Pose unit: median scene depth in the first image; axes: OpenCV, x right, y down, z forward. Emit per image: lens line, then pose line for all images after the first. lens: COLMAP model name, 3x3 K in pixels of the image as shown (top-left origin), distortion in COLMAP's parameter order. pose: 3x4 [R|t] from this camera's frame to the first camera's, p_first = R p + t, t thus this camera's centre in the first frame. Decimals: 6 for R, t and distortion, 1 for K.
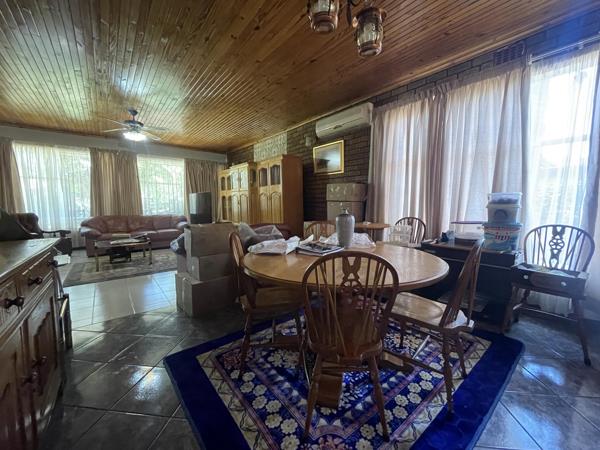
lens RADIAL K [[242.6, 0, 299.2], [0, 242.6, 224.7], [0, 0, 1]] dist [-0.001779, -0.000245]
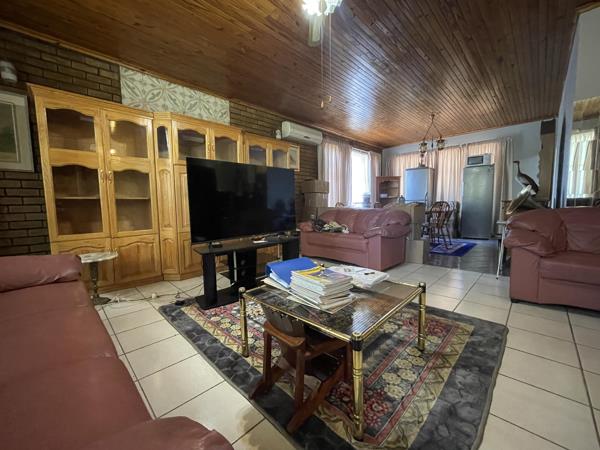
lens RADIAL K [[242.6, 0, 302.9], [0, 242.6, 222.8], [0, 0, 1]] dist [-0.001779, -0.000245]
pose [[-0.121314, -0.074517, 0.989813, -0.824418], [0.103672, 0.990773, 0.087295, -0.039358], [-0.987185, 0.113206, -0.112469, 0.847839]]
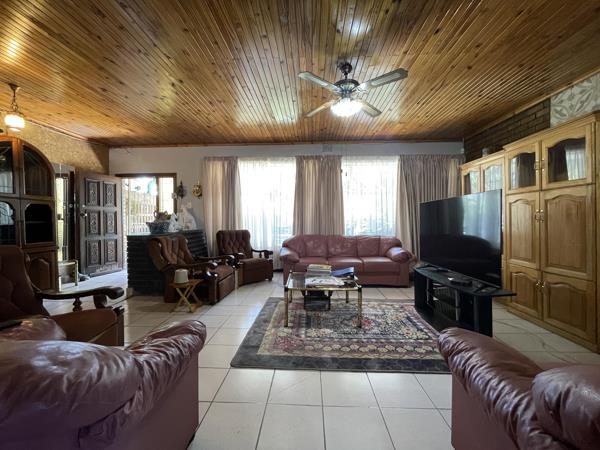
lens RADIAL K [[242.6, 0, 298.2], [0, 242.6, 225.2], [0, 0, 1]] dist [-0.001779, -0.000245]
pose [[0.744288, 0.010632, -0.667774, -0.274027], [-0.055087, 0.997443, -0.045519, -0.031491], [0.665583, 0.070665, 0.742971, 0.375046]]
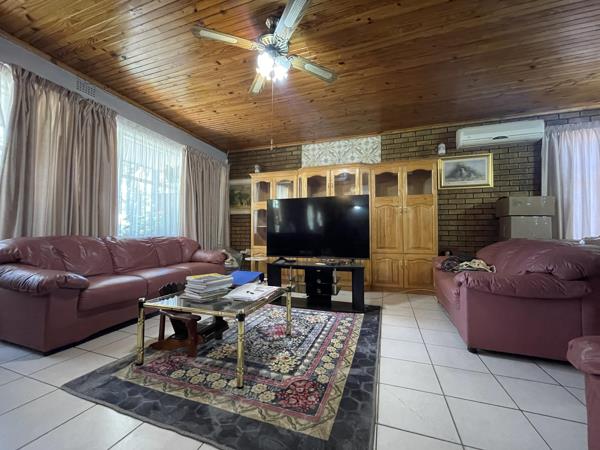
lens RADIAL K [[242.6, 0, 299.7], [0, 242.6, 225.3], [0, 0, 1]] dist [-0.001779, -0.000245]
pose [[0.853184, 0.029116, 0.520797, -0.667714], [0.035677, 0.992845, -0.113954, 0.004793], [-0.520389, 0.115804, 0.846041, 0.451760]]
